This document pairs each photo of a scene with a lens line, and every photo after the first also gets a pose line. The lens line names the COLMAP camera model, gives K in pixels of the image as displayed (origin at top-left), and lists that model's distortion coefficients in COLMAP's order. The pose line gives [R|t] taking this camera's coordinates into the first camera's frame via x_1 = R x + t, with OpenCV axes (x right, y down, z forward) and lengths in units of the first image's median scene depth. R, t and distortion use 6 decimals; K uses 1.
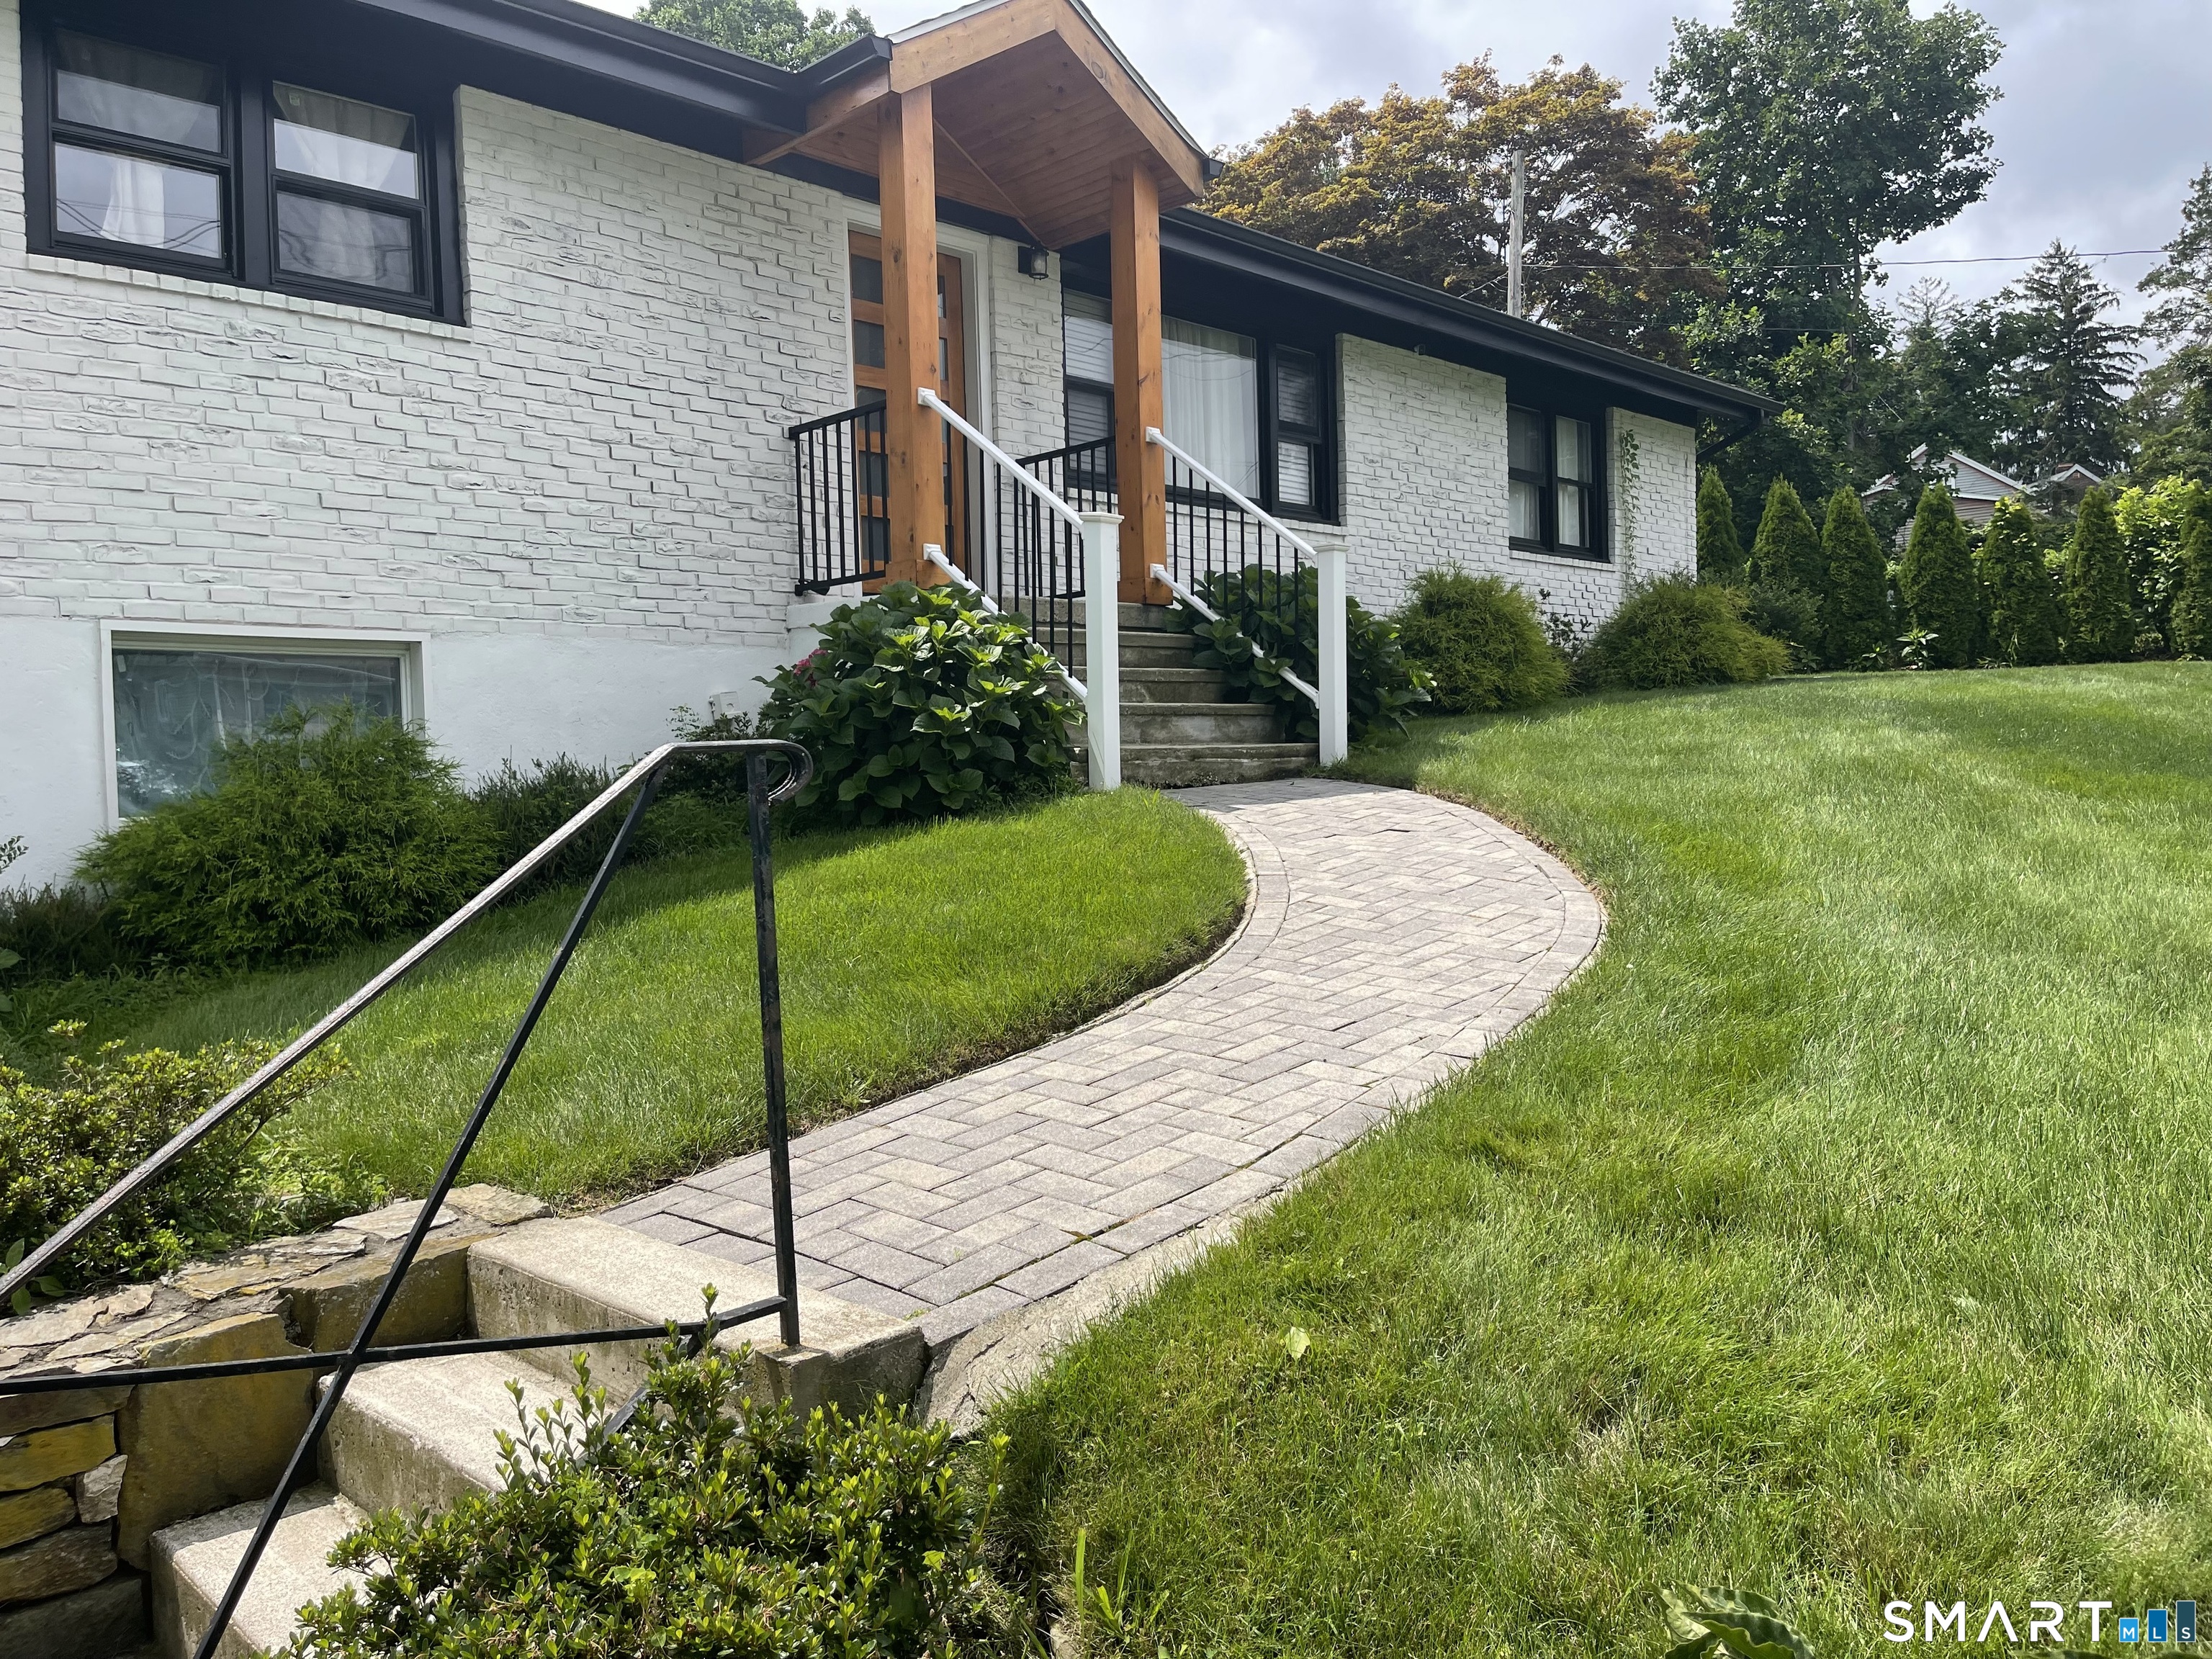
lens RADIAL K [[1655.4, 0, 1114.8], [0, 1655.4, 820.4], [0, 0, 1]] dist [0.054080, -0.045429]
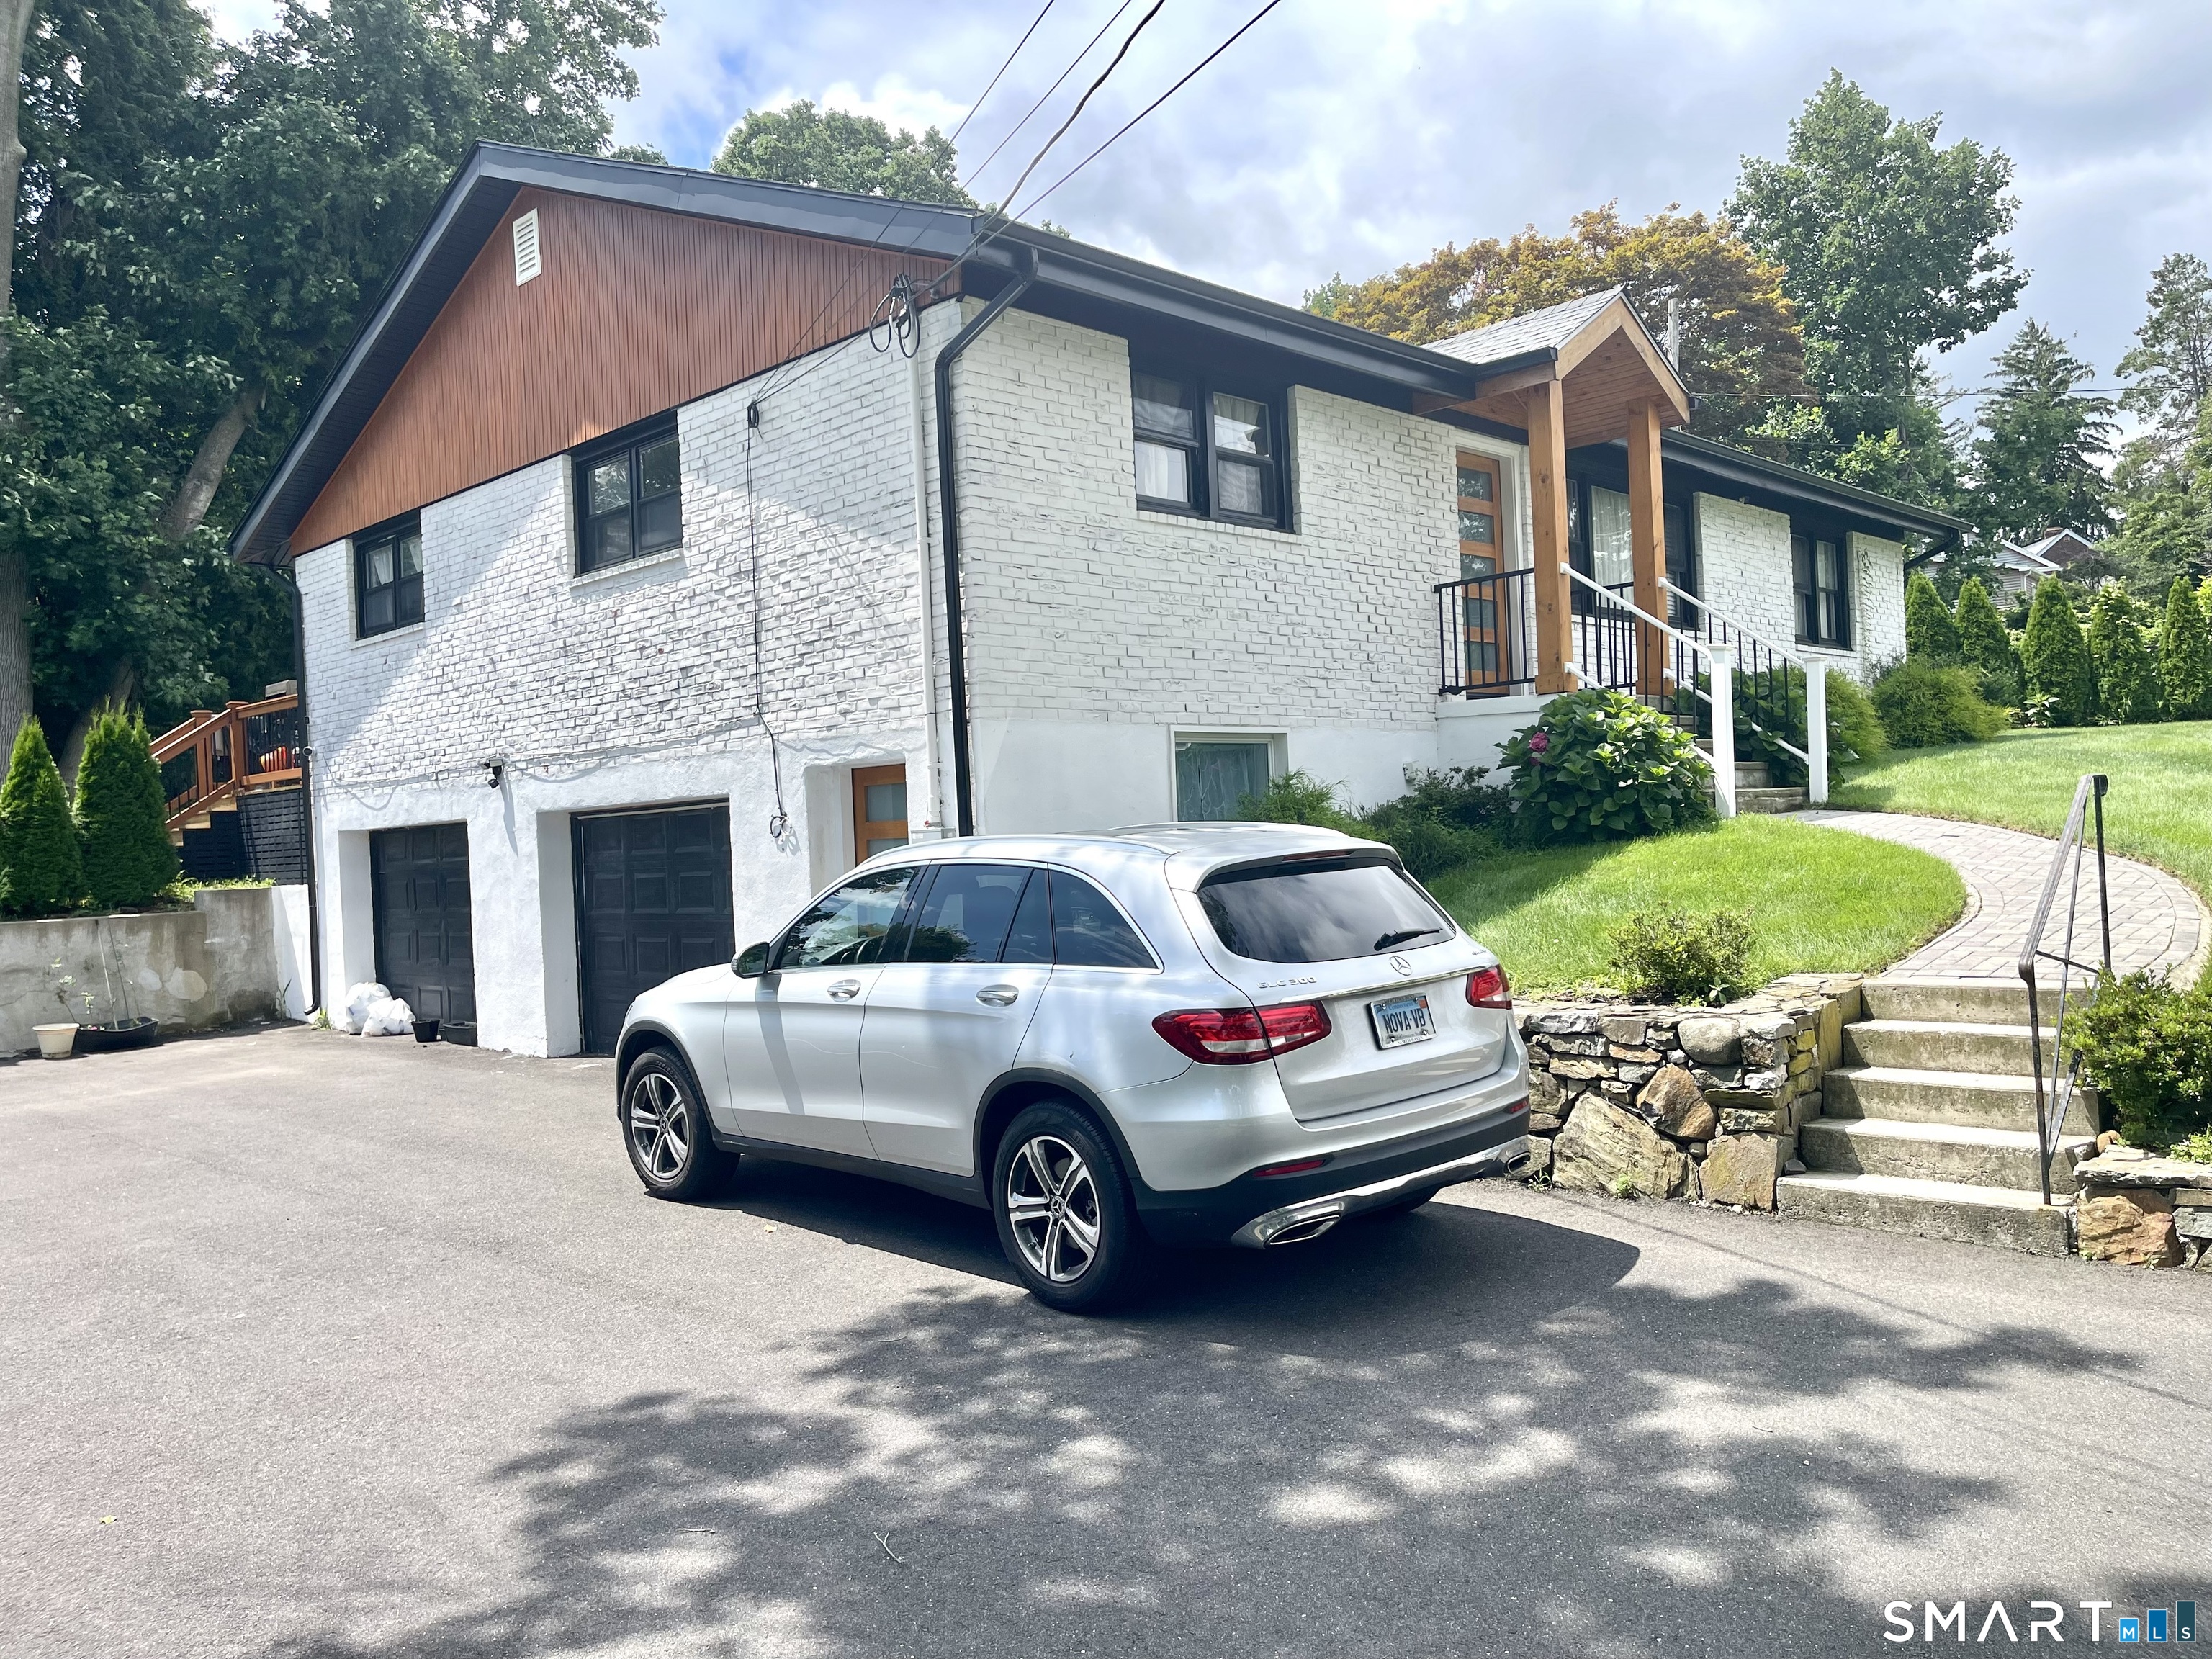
lens RADIAL K [[1686.1, 0, 1106.0], [0, 1686.1, 829.5], [0, 0, 1]] dist [0.016640, -0.003464]
pose [[0.999606, -0.019955, 0.019750, -0.508674], [0.020629, 0.999190, -0.034560, 0.029448], [-0.019044, 0.034954, 0.999207, -0.488688]]
